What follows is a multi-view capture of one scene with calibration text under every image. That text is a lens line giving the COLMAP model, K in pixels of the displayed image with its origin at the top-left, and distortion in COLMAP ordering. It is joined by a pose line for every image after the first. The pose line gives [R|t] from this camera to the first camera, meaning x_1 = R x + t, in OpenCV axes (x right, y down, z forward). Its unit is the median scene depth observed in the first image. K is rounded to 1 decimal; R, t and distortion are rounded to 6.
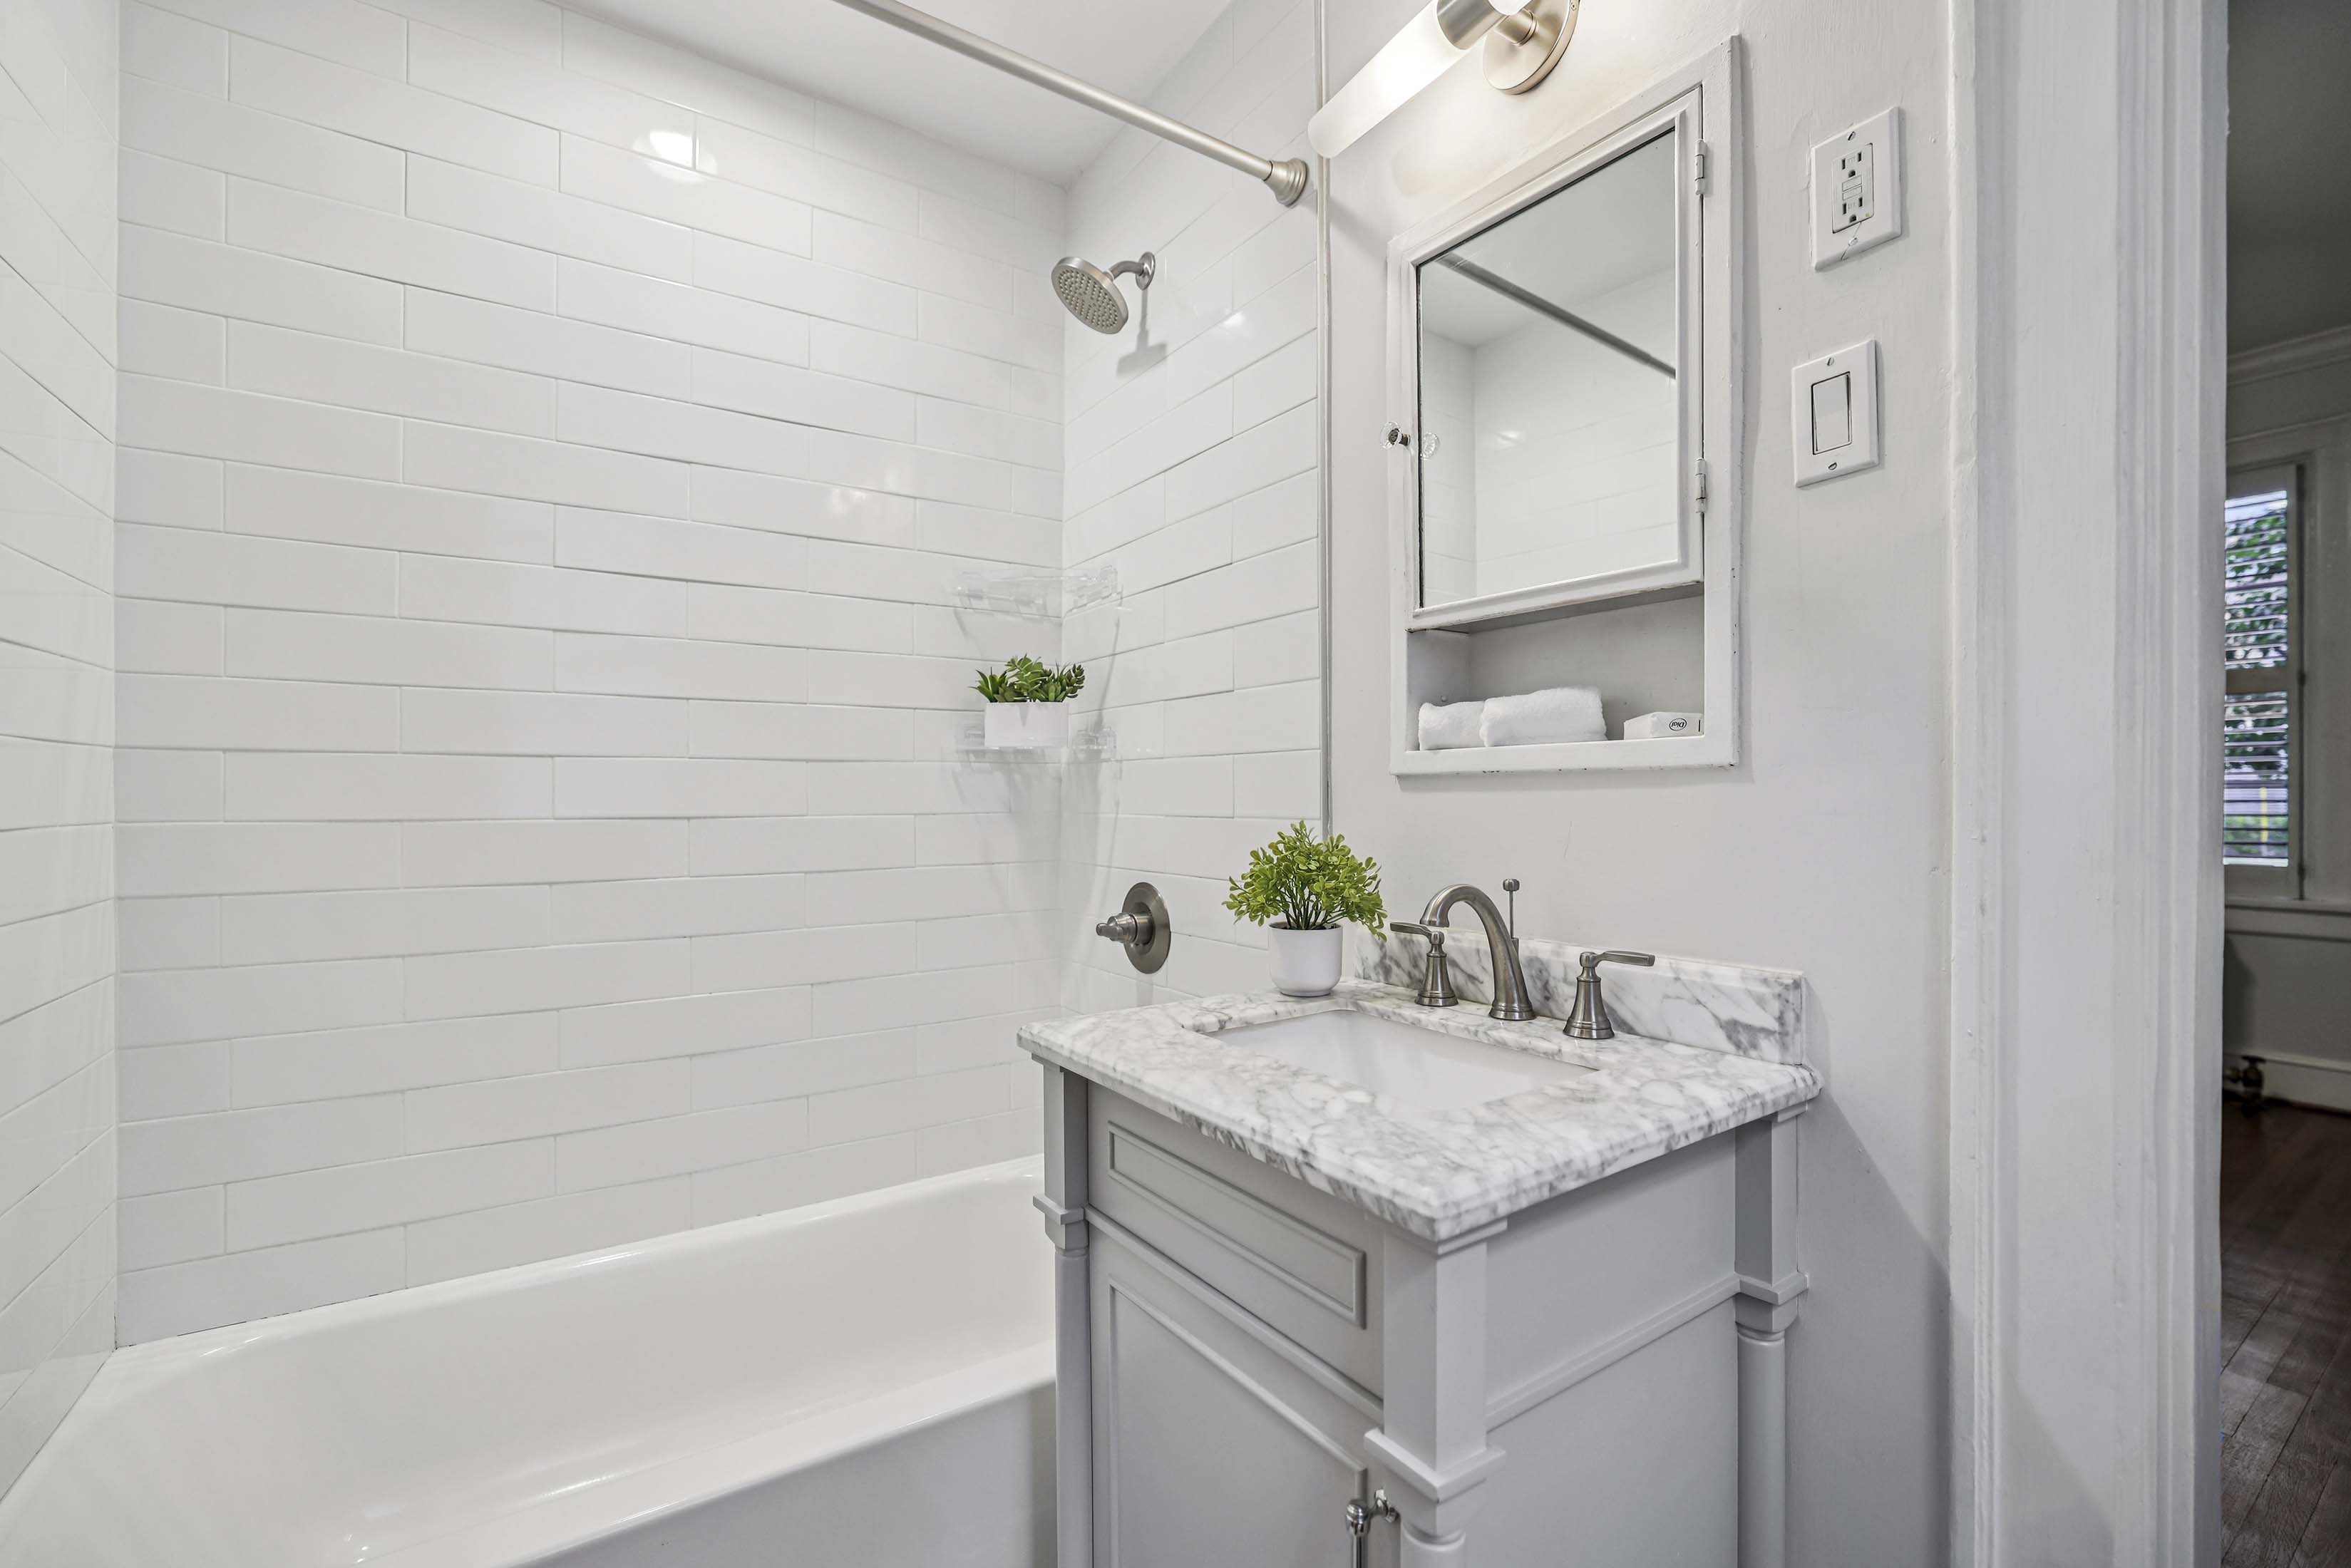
lens RADIAL K [[1038.6, 0, 1167.1], [0, 1038.6, 793.7], [0, 0, 1]] dist [-0.015113, 0.000758]
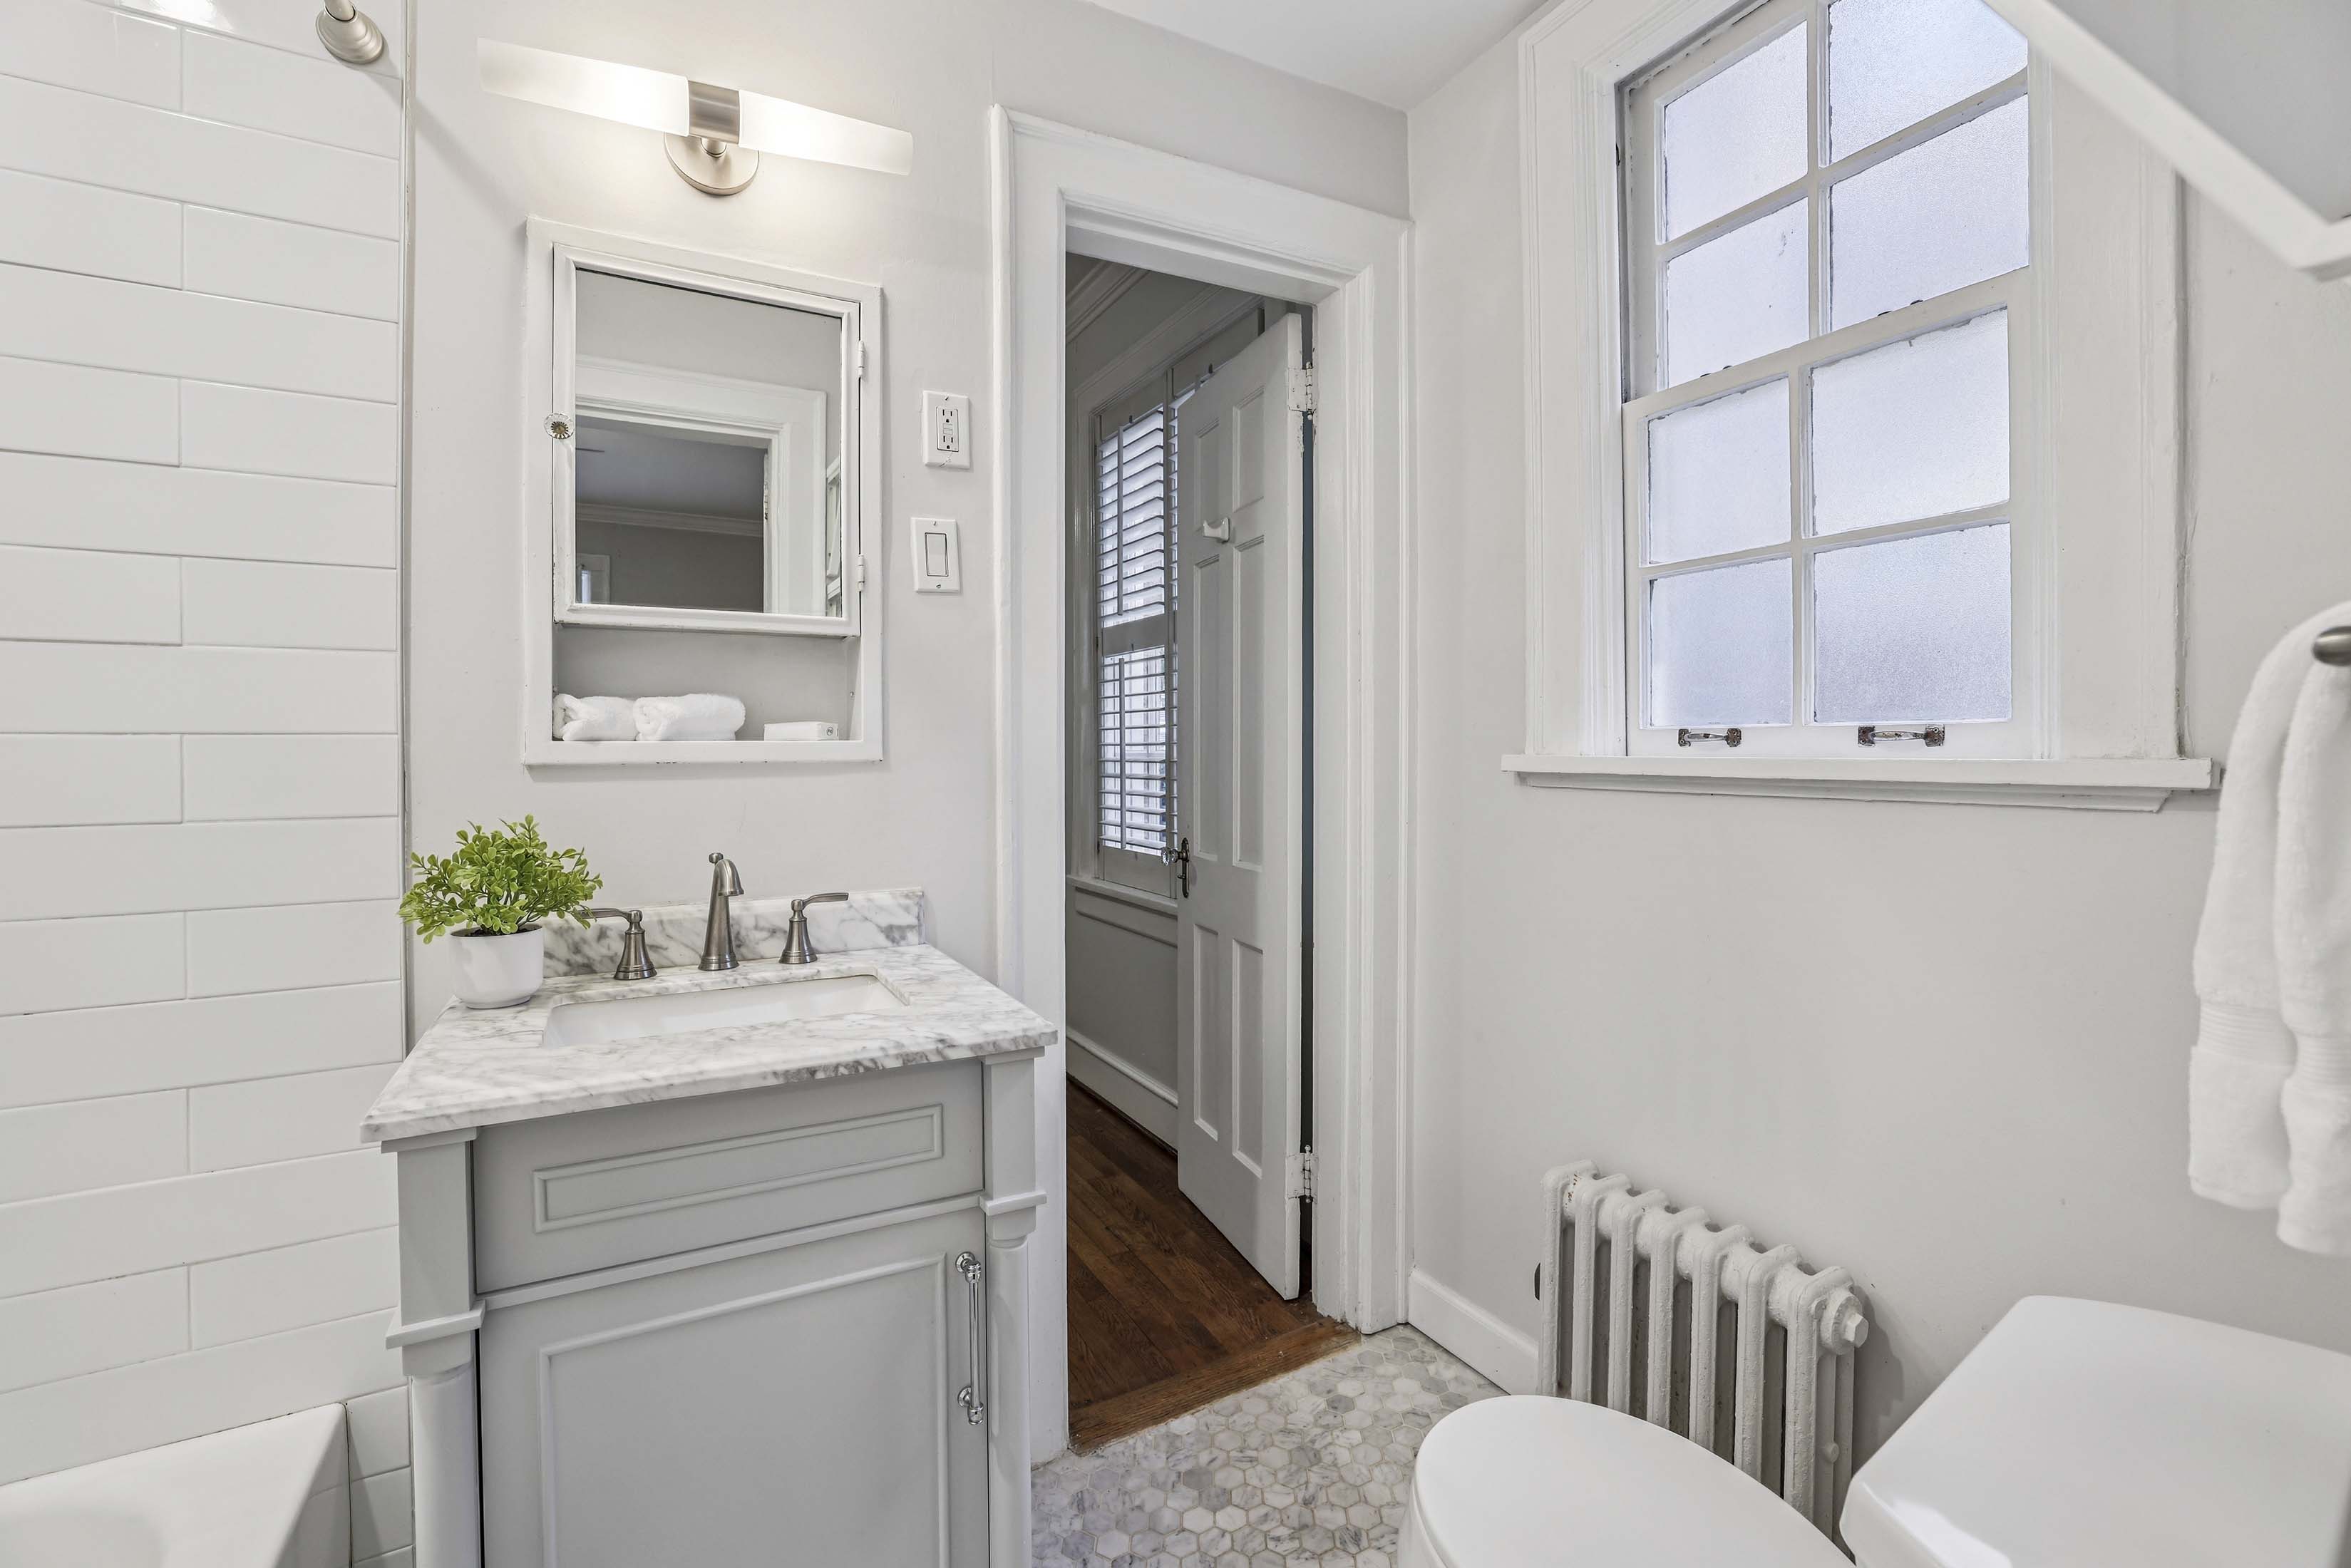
lens RADIAL K [[1038.6, 0, 1162.2], [0, 1038.6, 770.8], [0, 0, 1]] dist [-0.015113, 0.000758]
pose [[0.093339, -0.009116, 0.995593, -0.948456], [0.006007, 0.999945, 0.008593, -0.024043], [-0.995616, 0.005178, 0.093389, 0.434694]]
